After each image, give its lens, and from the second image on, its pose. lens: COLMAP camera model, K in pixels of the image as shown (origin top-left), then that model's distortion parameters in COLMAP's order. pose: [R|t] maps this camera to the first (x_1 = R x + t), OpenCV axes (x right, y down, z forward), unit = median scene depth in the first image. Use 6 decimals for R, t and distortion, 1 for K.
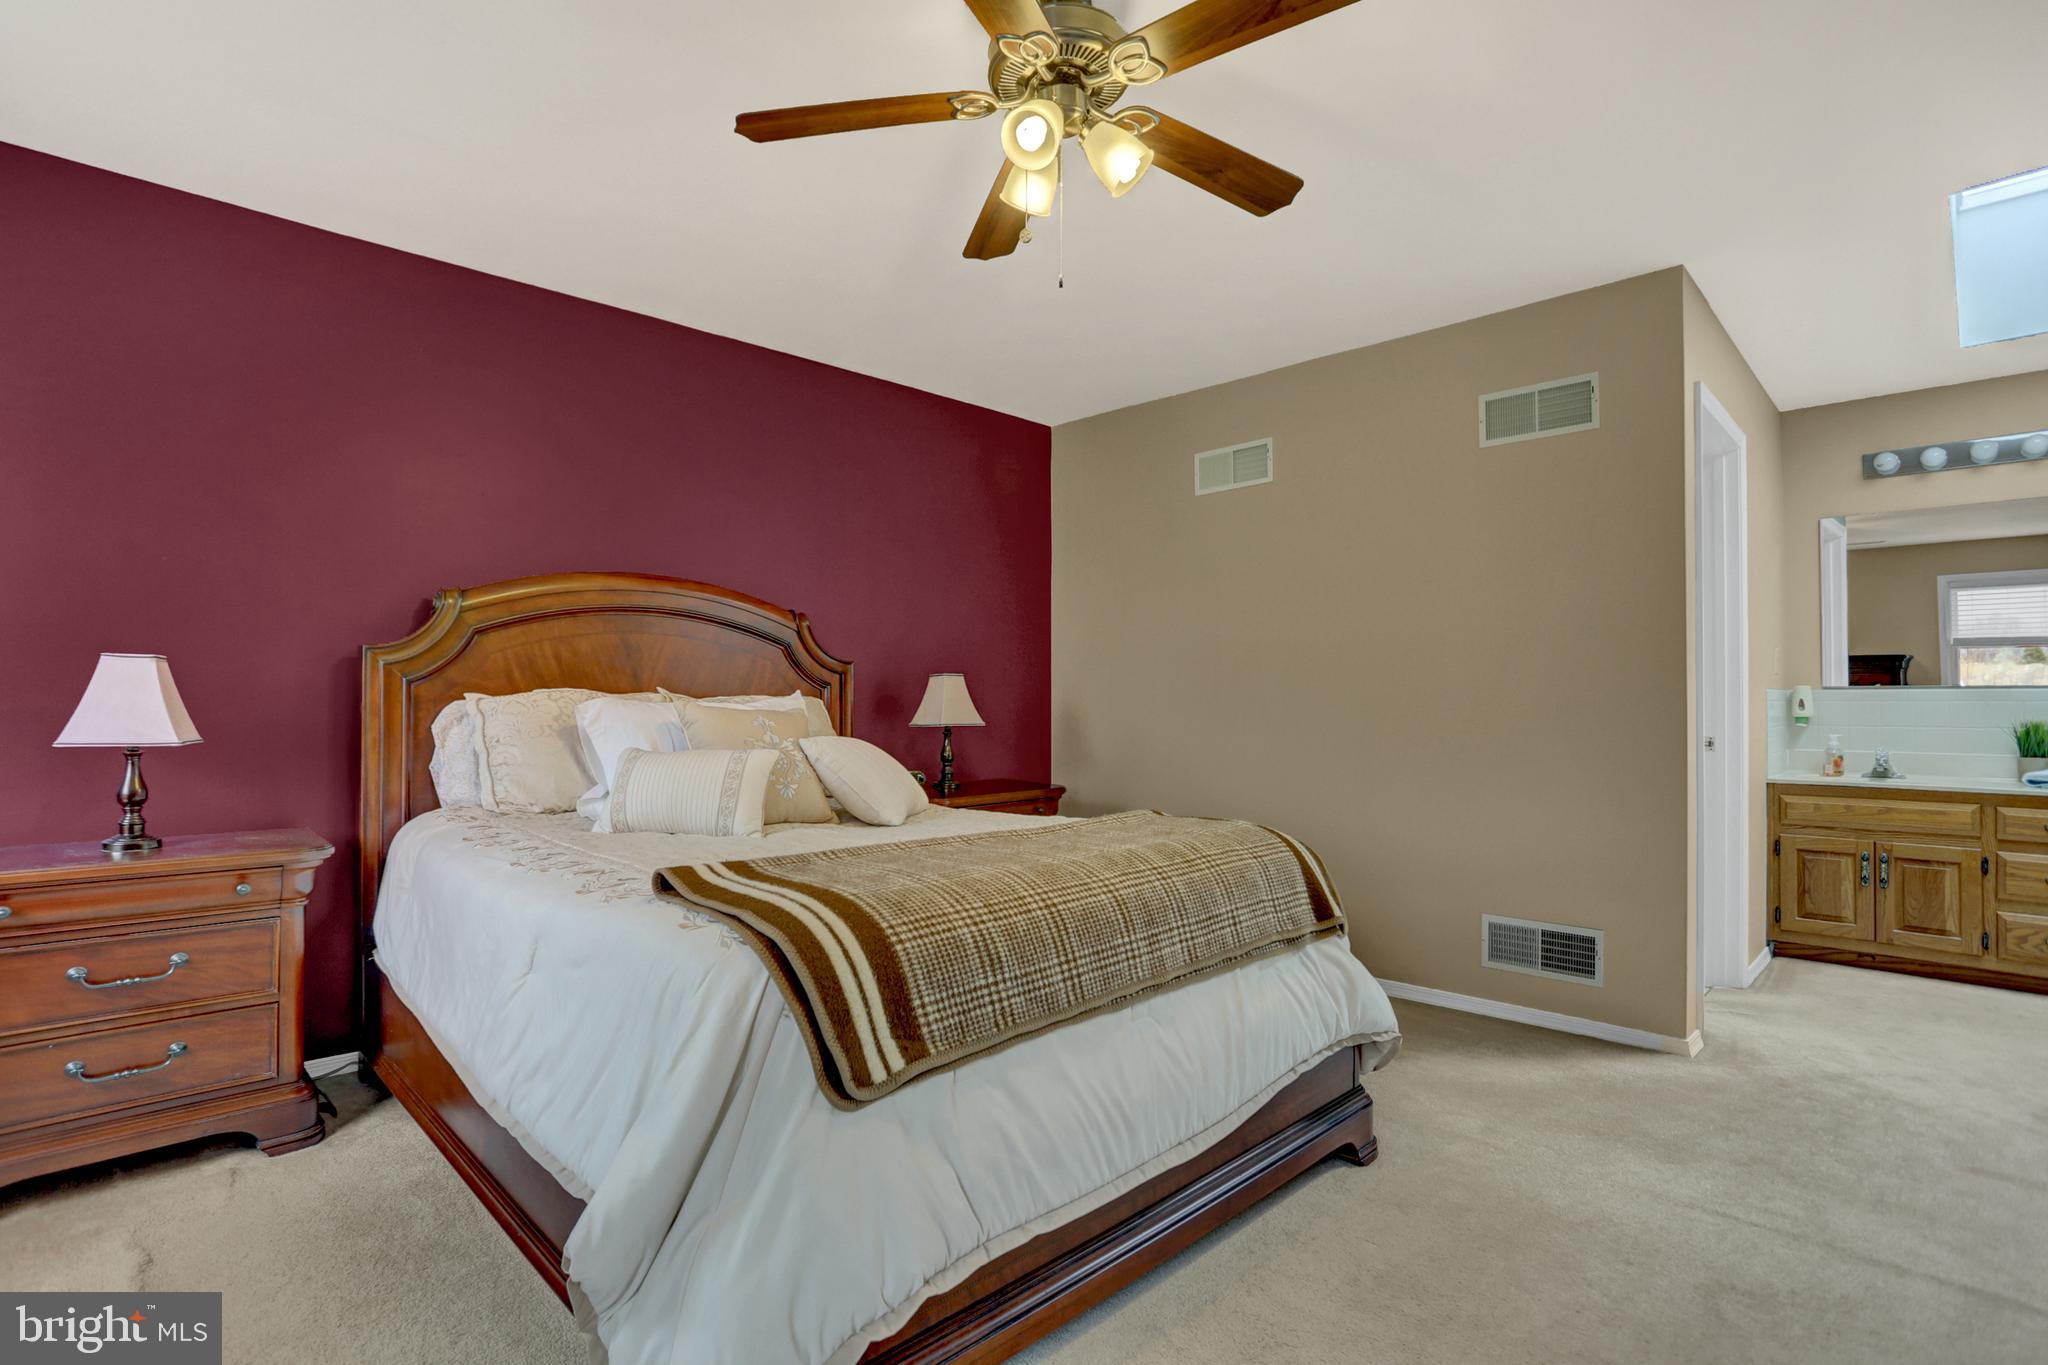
lens RADIAL K [[1009.2, 0, 1023.5], [0, 1009.2, 685.2], [0, 0, 1]] dist [-0.068113, 0.027654]
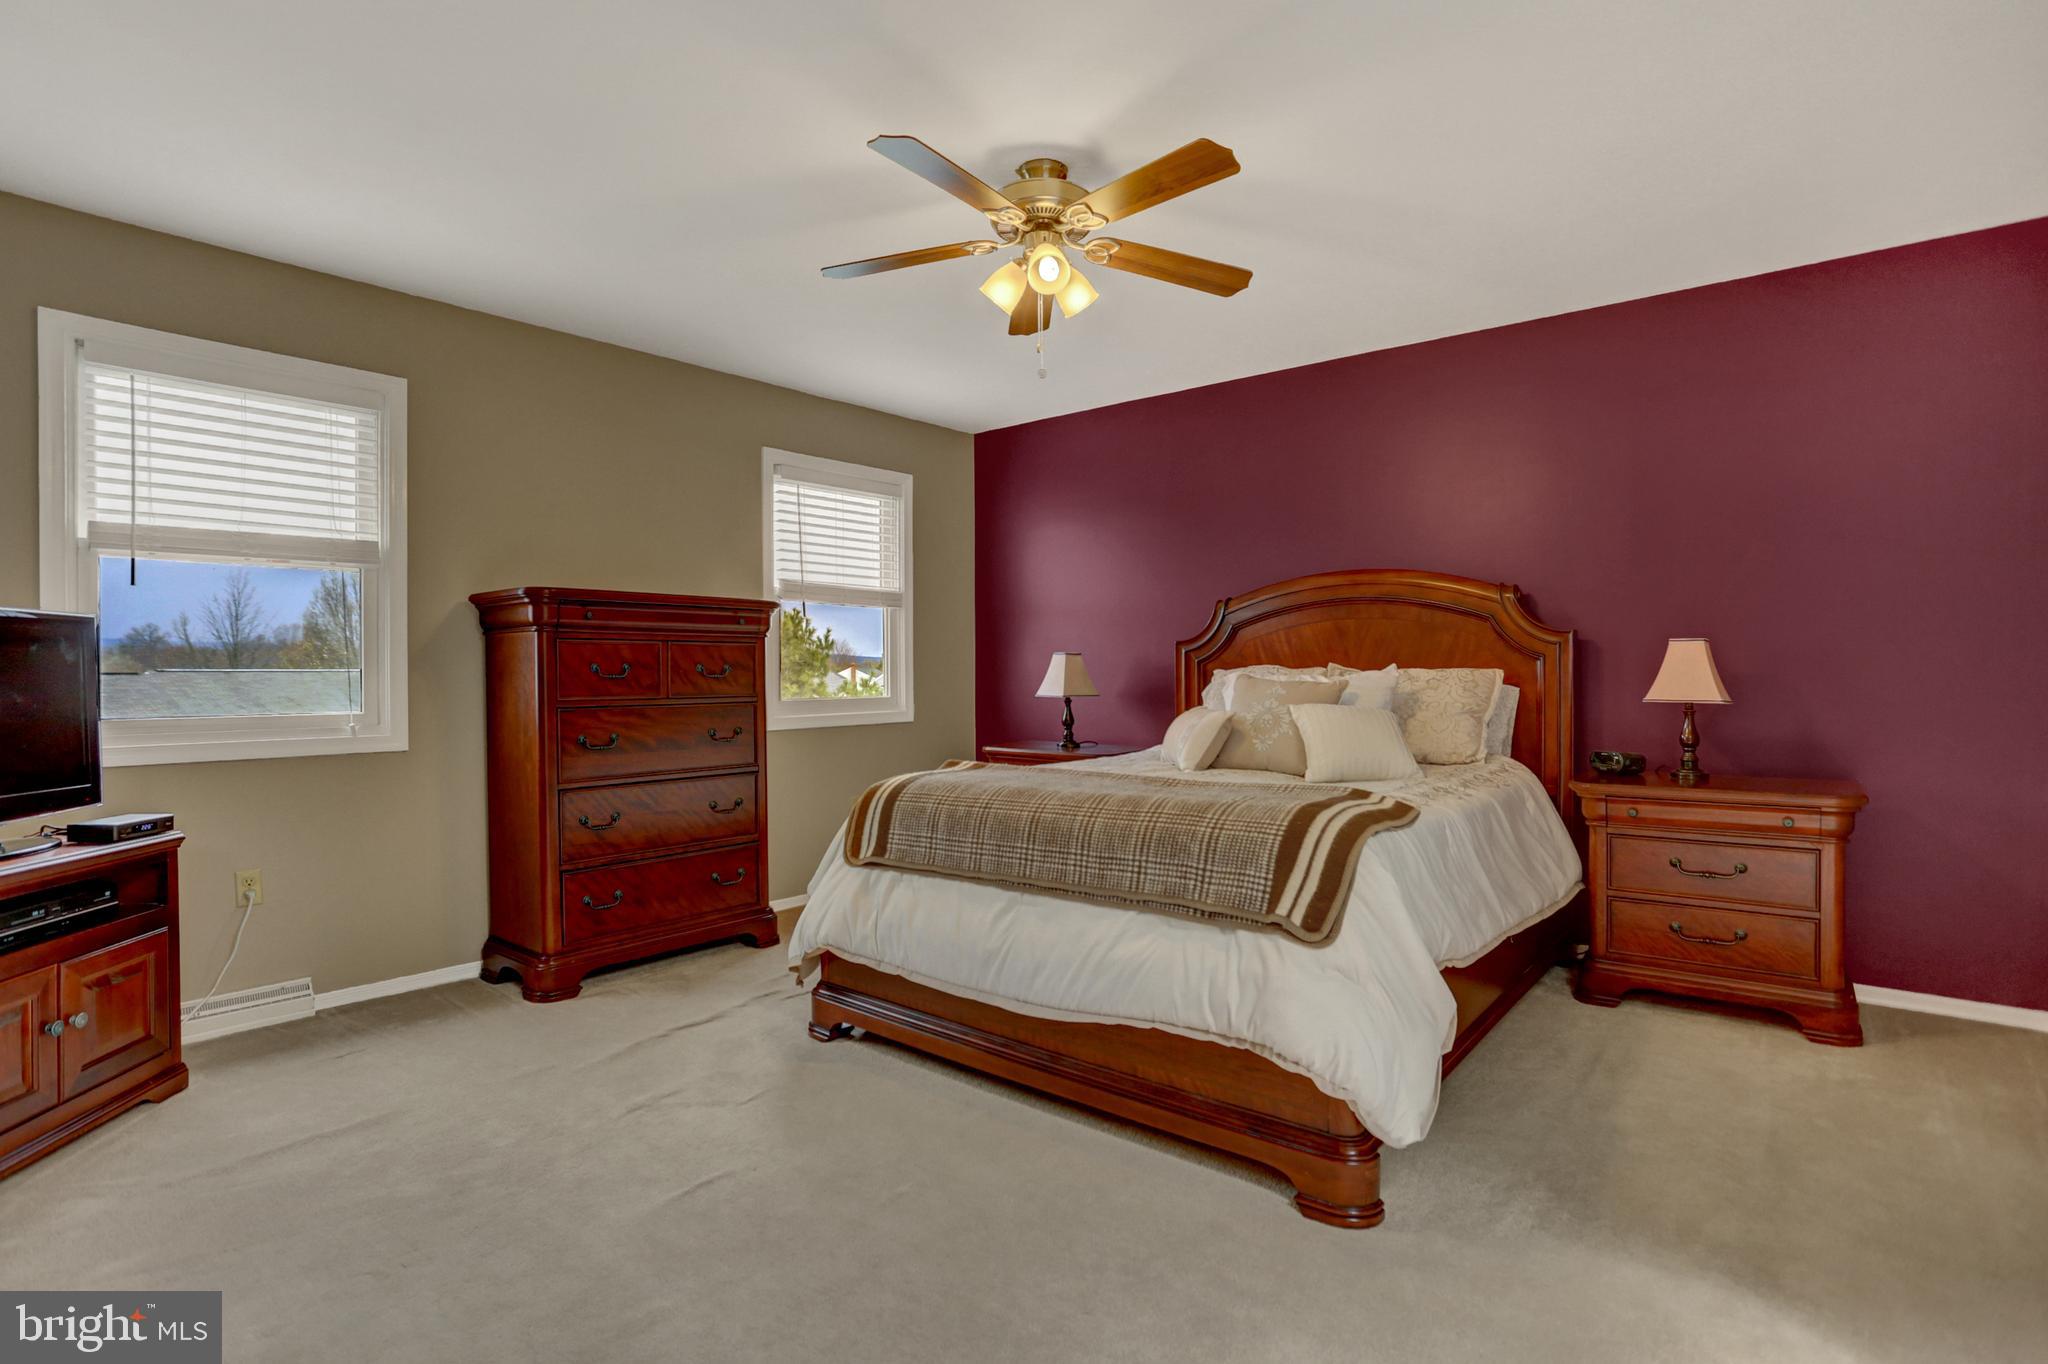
lens RADIAL K [[1009.2, 0, 1023.5], [0, 1009.2, 684.7], [0, 0, 1]] dist [-0.068113, 0.027654]
pose [[0.123792, 0.014276, -0.992205, 0.503449], [0.023178, 0.999582, 0.017274, -0.000330], [0.992037, -0.025135, 0.123410, 0.278609]]
